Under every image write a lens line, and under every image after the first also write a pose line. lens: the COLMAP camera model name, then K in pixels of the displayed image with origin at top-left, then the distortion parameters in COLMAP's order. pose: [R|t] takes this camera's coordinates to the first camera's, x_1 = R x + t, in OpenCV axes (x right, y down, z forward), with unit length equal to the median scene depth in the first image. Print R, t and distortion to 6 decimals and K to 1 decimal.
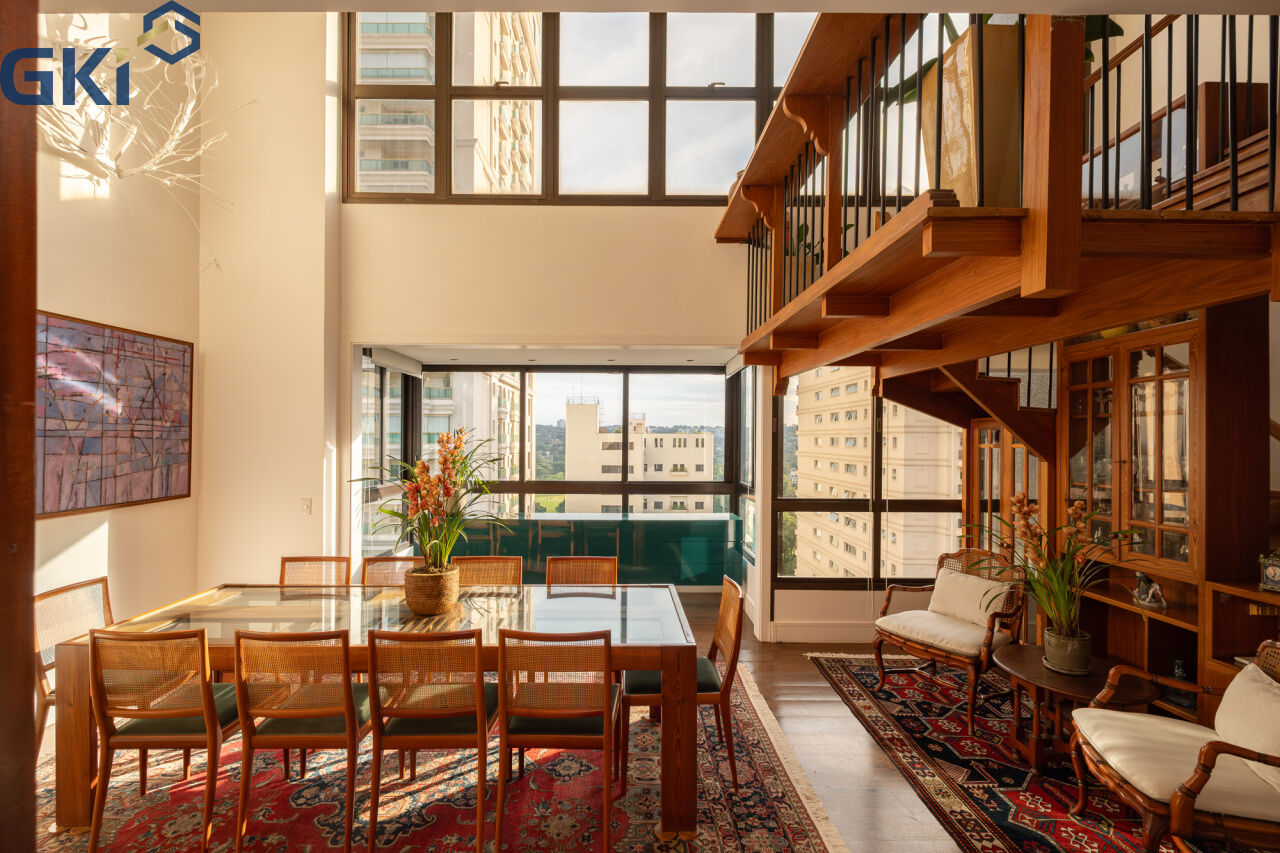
lens RADIAL K [[546.8, 0, 629.1], [0, 546.8, 433.9], [0, 0, 1]] dist [0.016566, -0.000963]
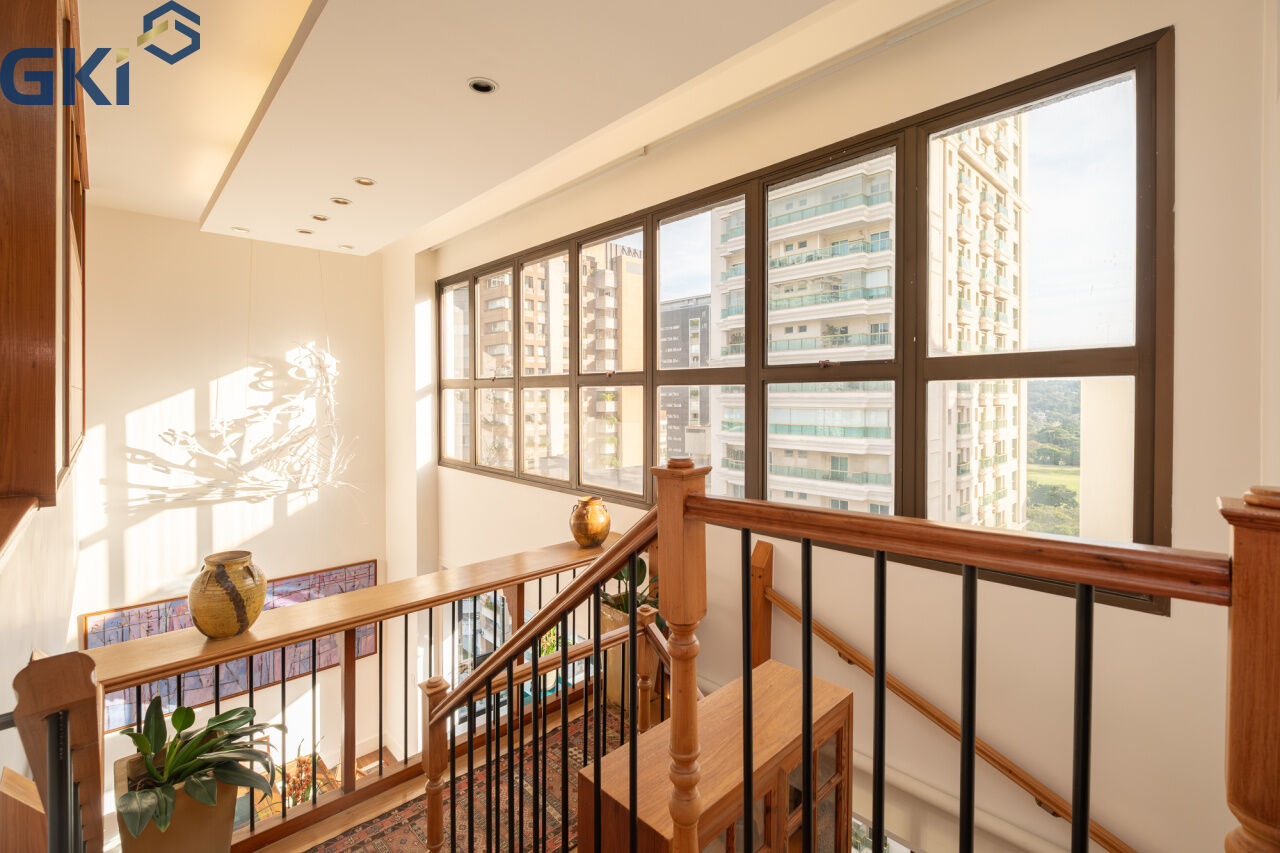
lens RADIAL K [[546.8, 0, 643.4], [0, 546.8, 395.2], [0, 0, 1]] dist [0.016566, -0.000963]
pose [[0.694040, 0.001717, -0.719935, 0.983246], [0.002302, 0.999987, 0.004604, -0.705259], [0.719933, -0.004853, 0.694027, 0.490055]]
